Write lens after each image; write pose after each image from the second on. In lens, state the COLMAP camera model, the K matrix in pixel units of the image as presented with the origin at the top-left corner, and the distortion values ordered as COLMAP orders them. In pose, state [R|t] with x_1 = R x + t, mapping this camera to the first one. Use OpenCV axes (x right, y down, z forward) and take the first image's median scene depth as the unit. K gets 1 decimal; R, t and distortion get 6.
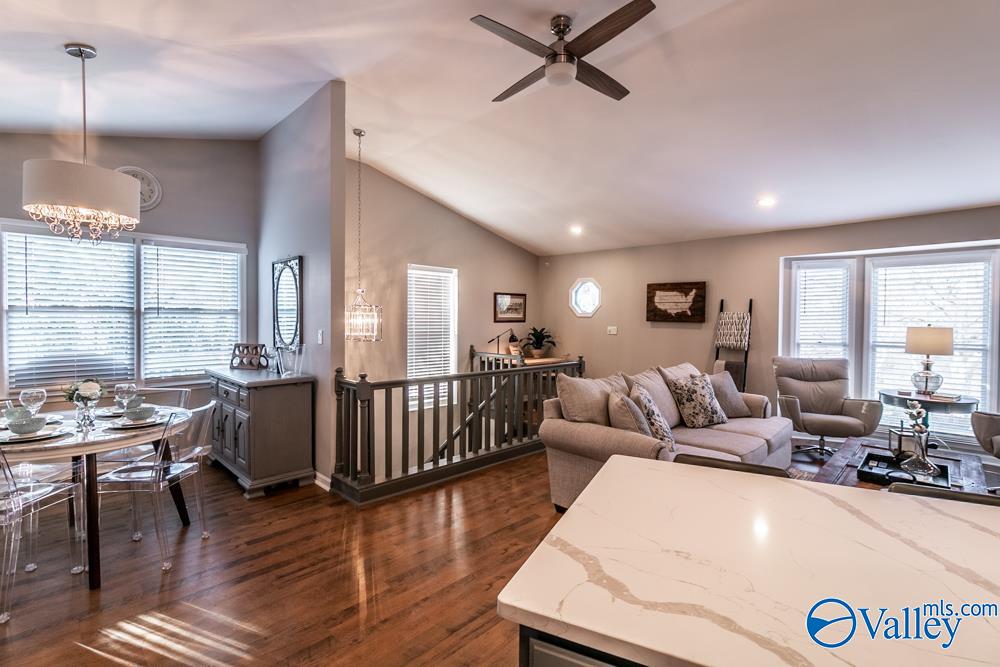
lens RADIAL K [[460.1, 0, 498.4], [0, 460.1, 320.5], [0, 0, 1]] dist [0.000610, 0.001648]
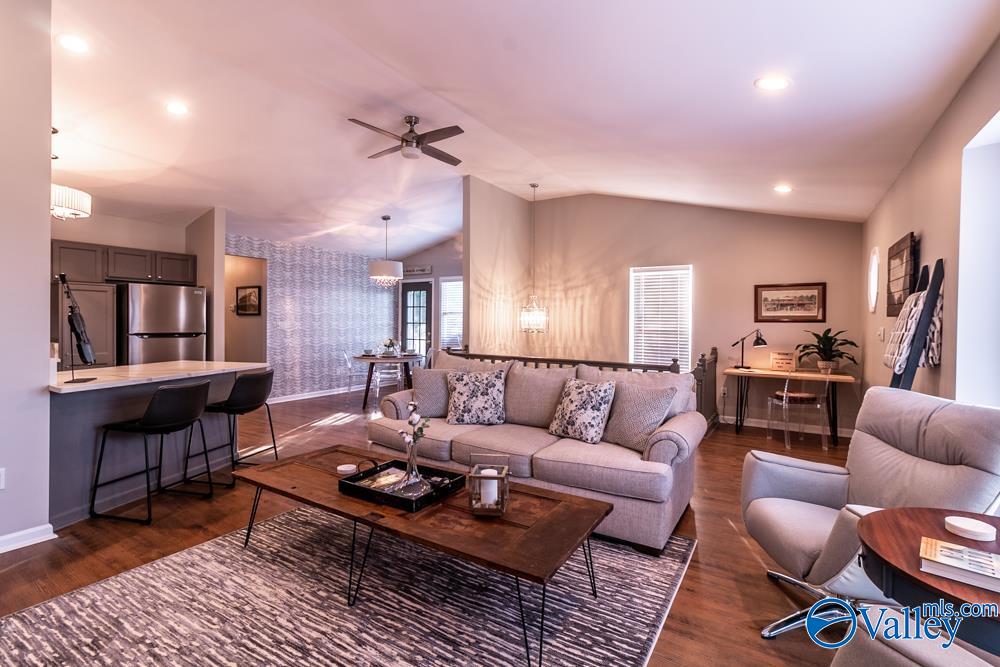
lens RADIAL K [[460.1, 0, 499.3], [0, 460.1, 323.4], [0, 0, 1]] dist [0.000610, 0.001648]
pose [[0.218725, -0.002526, -0.975783, 0.782213], [-0.012883, 0.999902, -0.005476, 0.019259], [0.975701, 0.013768, 0.218671, 0.438494]]
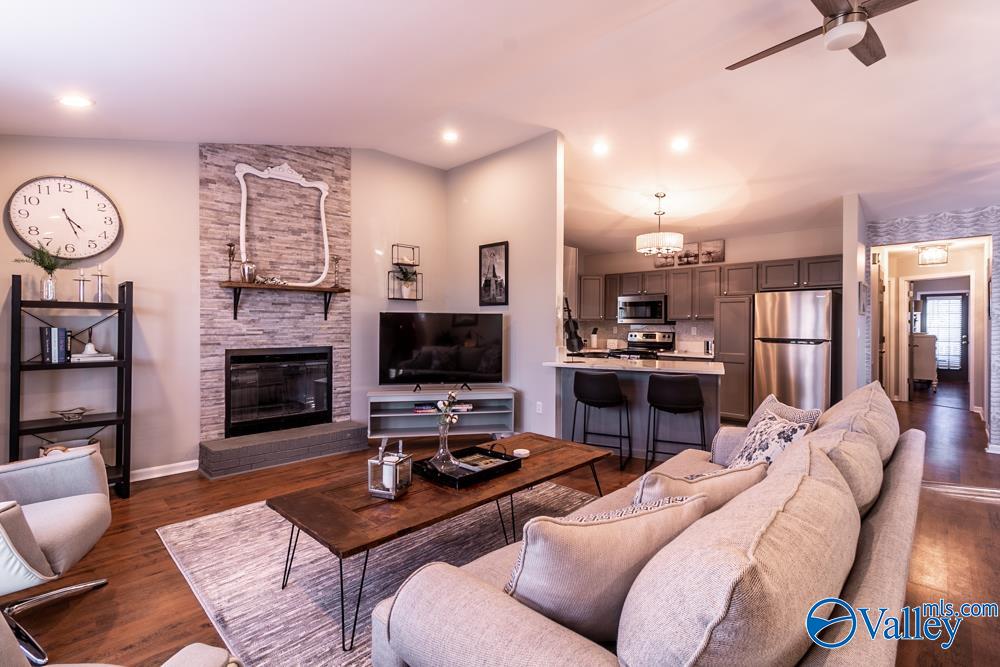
lens RADIAL K [[460.1, 0, 498.1], [0, 460.1, 325.0], [0, 0, 1]] dist [0.000610, 0.001648]
pose [[-0.999884, -0.012686, -0.008375, 0.373622], [-0.012741, 0.999898, 0.006518, 0.015982], [0.008291, 0.006624, -0.999944, 0.870861]]
